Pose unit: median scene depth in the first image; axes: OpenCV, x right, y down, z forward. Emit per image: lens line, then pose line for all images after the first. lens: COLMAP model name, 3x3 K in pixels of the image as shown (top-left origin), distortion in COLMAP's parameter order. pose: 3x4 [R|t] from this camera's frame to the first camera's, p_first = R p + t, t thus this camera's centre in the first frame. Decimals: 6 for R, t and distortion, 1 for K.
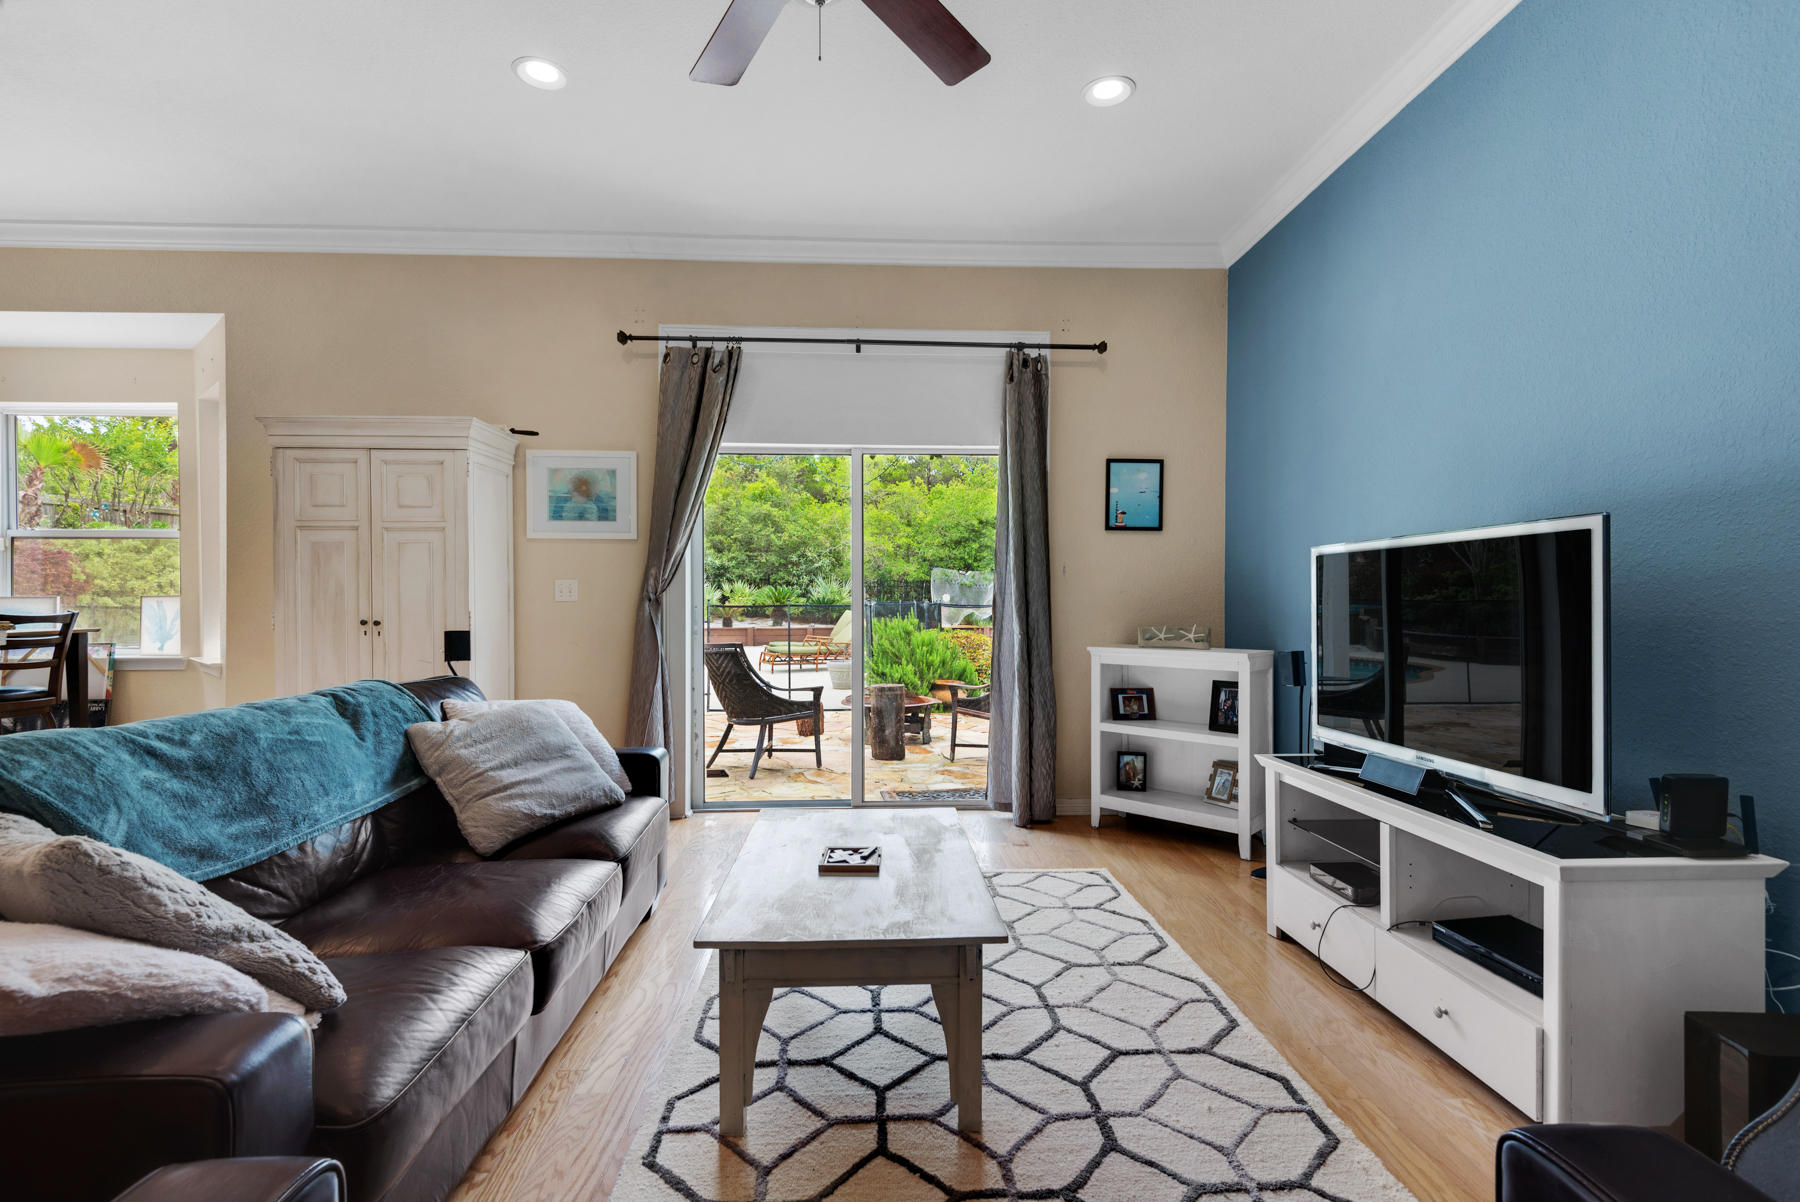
lens RADIAL K [[835.7, 0, 900.0], [0, 835.7, 601.0], [0, 0, 1]] dist [0.023745, -0.020491]
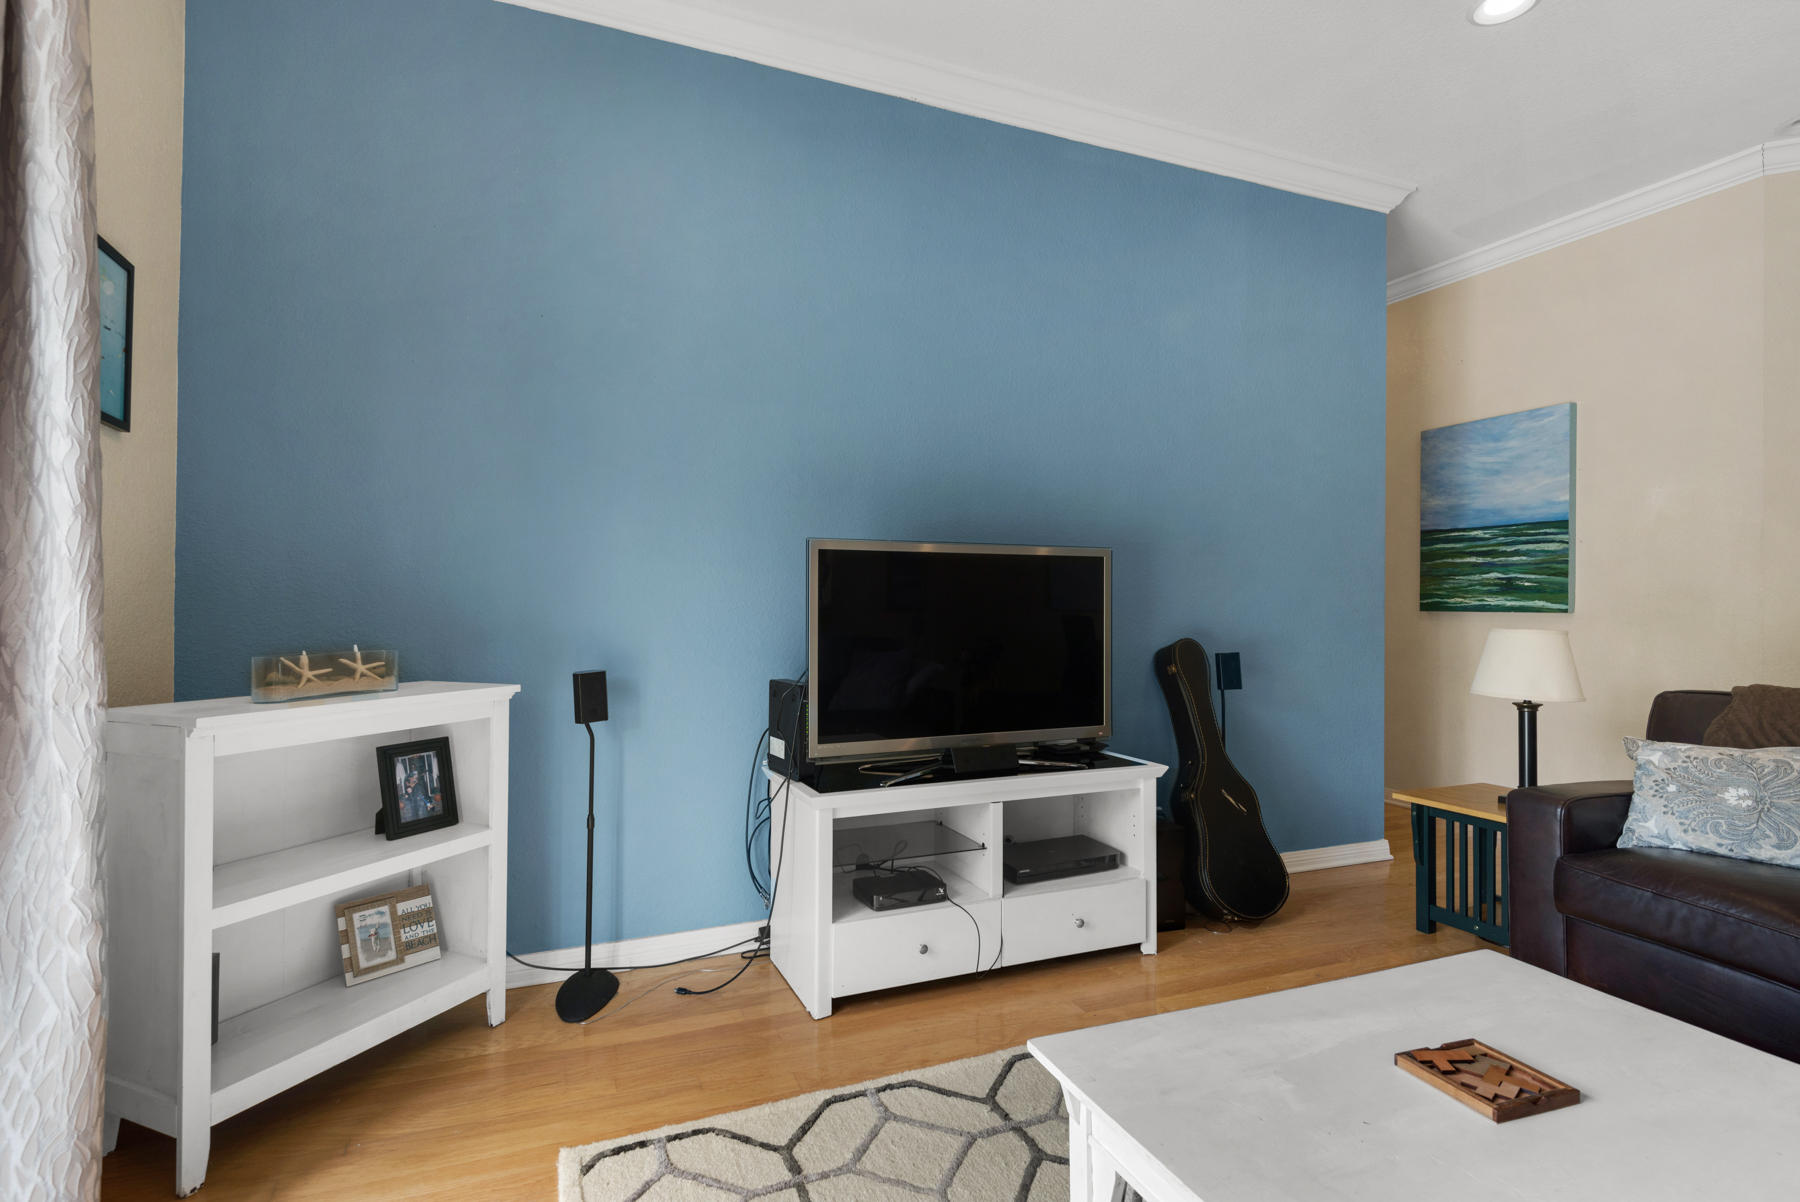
lens RADIAL K [[868.5, 0, 900.0], [0, 868.5, 601.0], [0, 0, 1]] dist [0.032337, -0.018643]
pose [[-0.333321, 0.001791, 0.942812, -0.253786], [-0.003216, 0.999990, -0.003036, 0.001889], [-0.942808, -0.004044, -0.333312, 0.835924]]
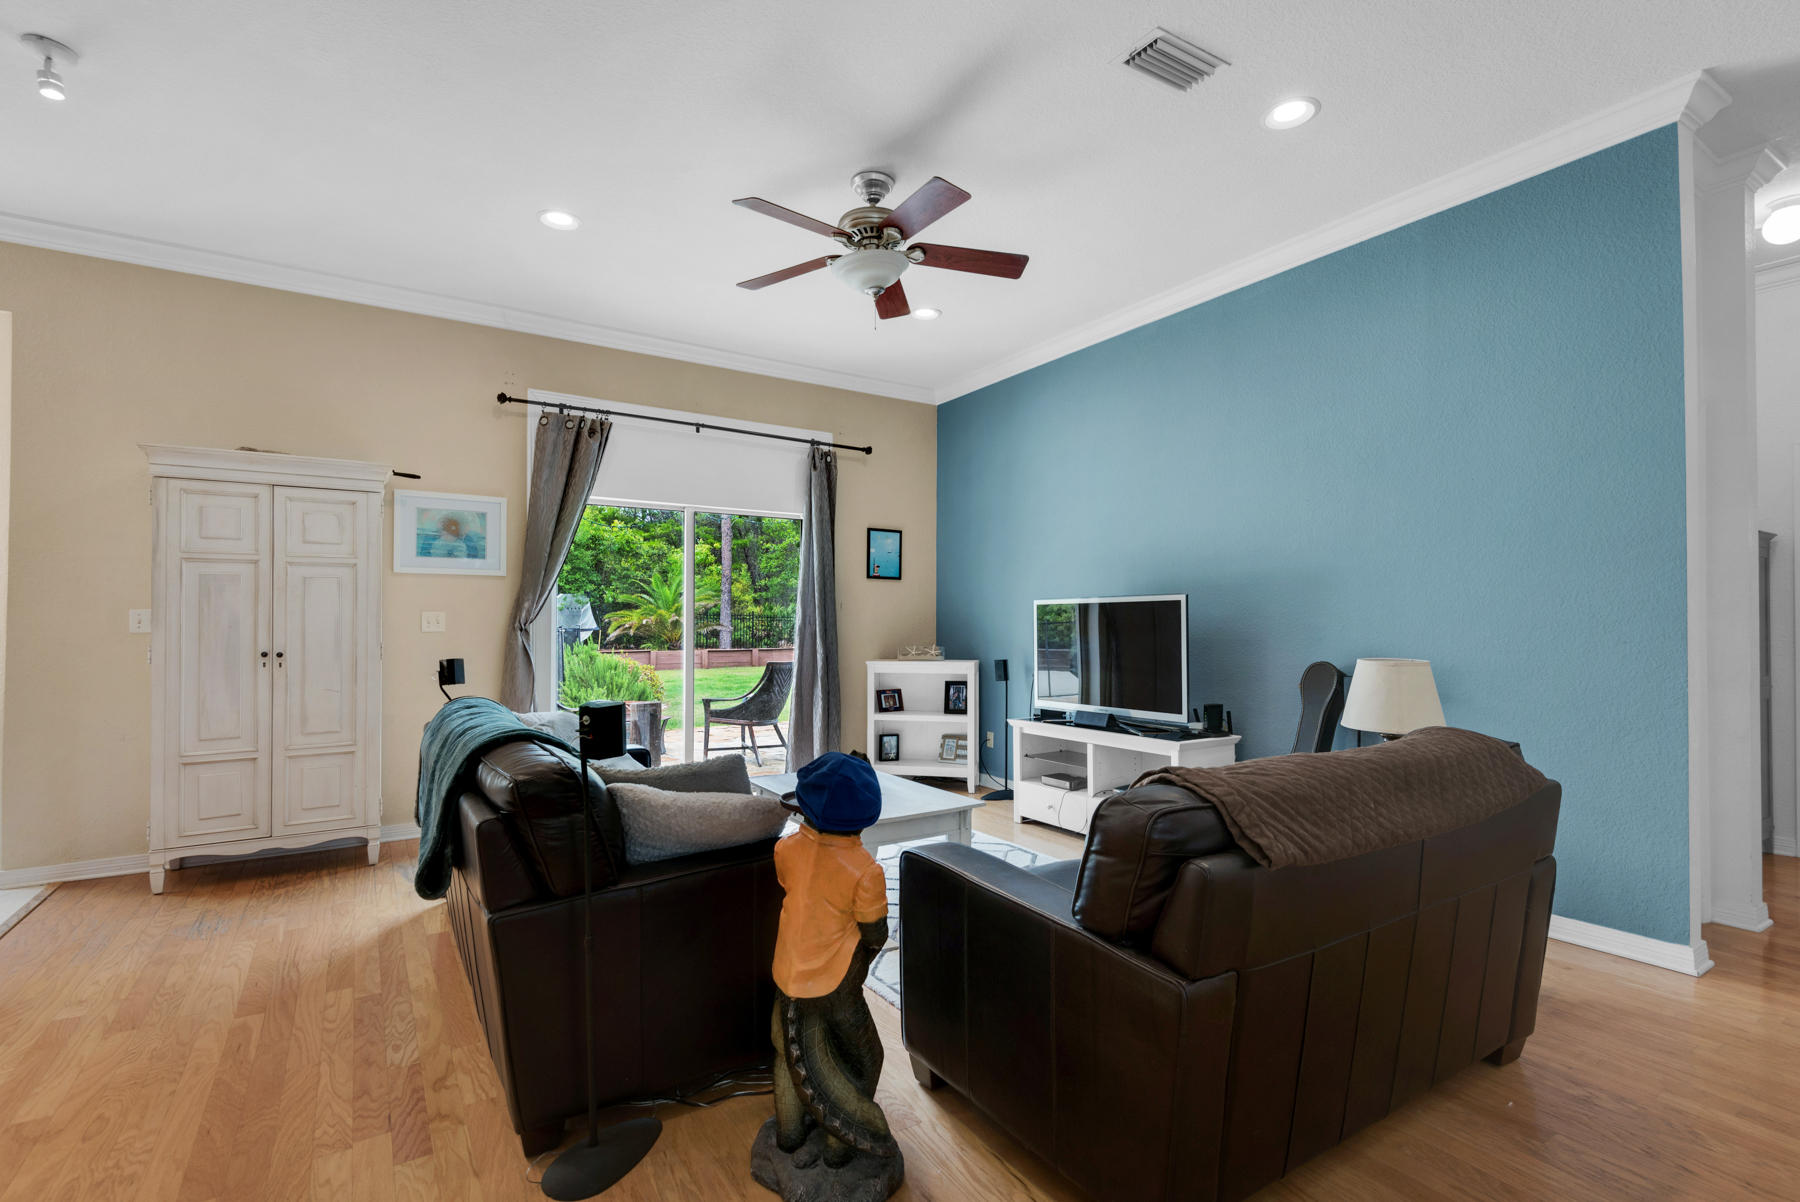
lens RADIAL K [[832.8, 0, 929.6], [0, 832.8, 607.6], [0, 0, 1]] dist [0.000908, -0.000017]
pose [[0.846719, 0.009080, 0.531963, -0.436360], [0.000622, 0.999837, -0.018057, -0.010983], [-0.532040, 0.015620, 0.846575, -0.254809]]
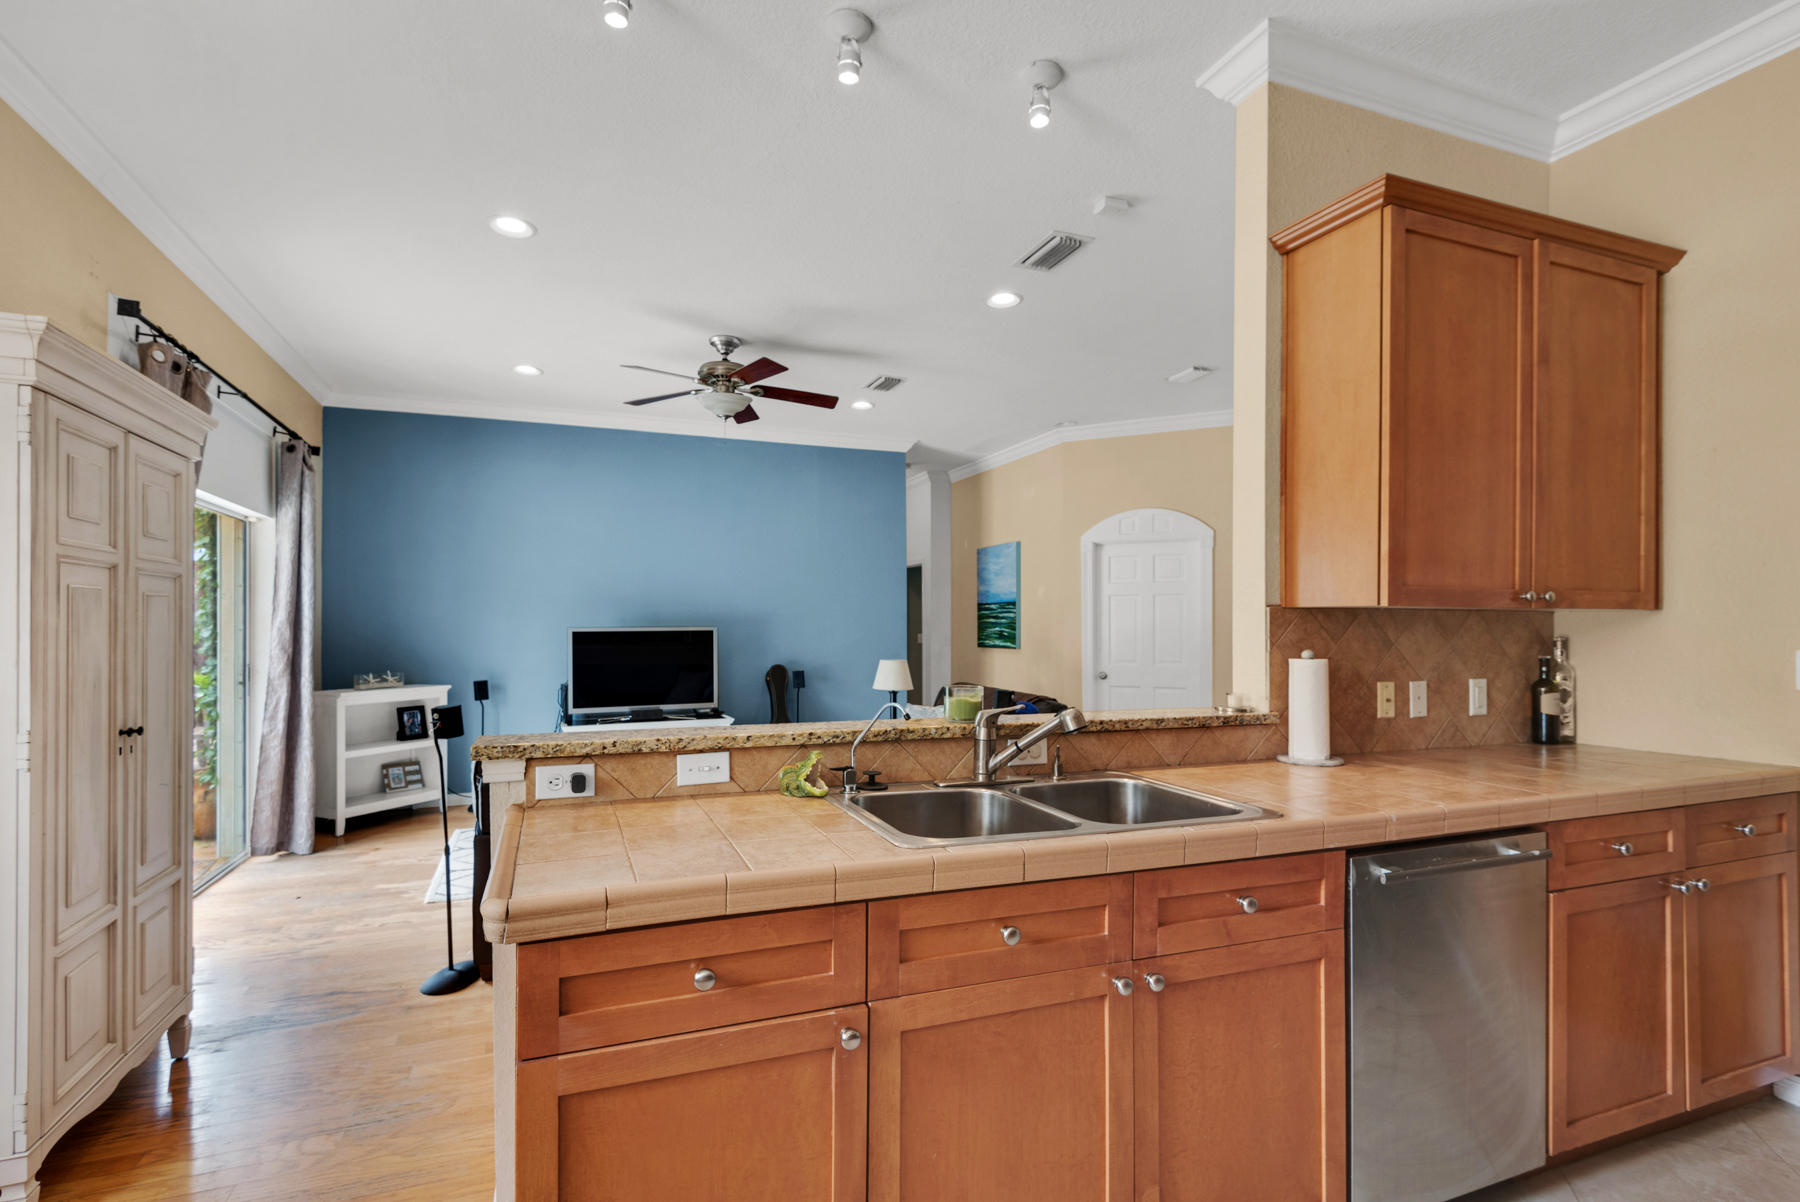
lens RADIAL K [[860.5, 0, 934.1], [0, 860.5, 628.6], [0, 0, 1]] dist [0.032950, -0.017354]
pose [[-0.342641, -0.001437, 0.939465, -1.331065], [0.004530, 0.999985, 0.003181, -0.043892], [-0.939455, 0.005346, -0.342630, 0.608297]]
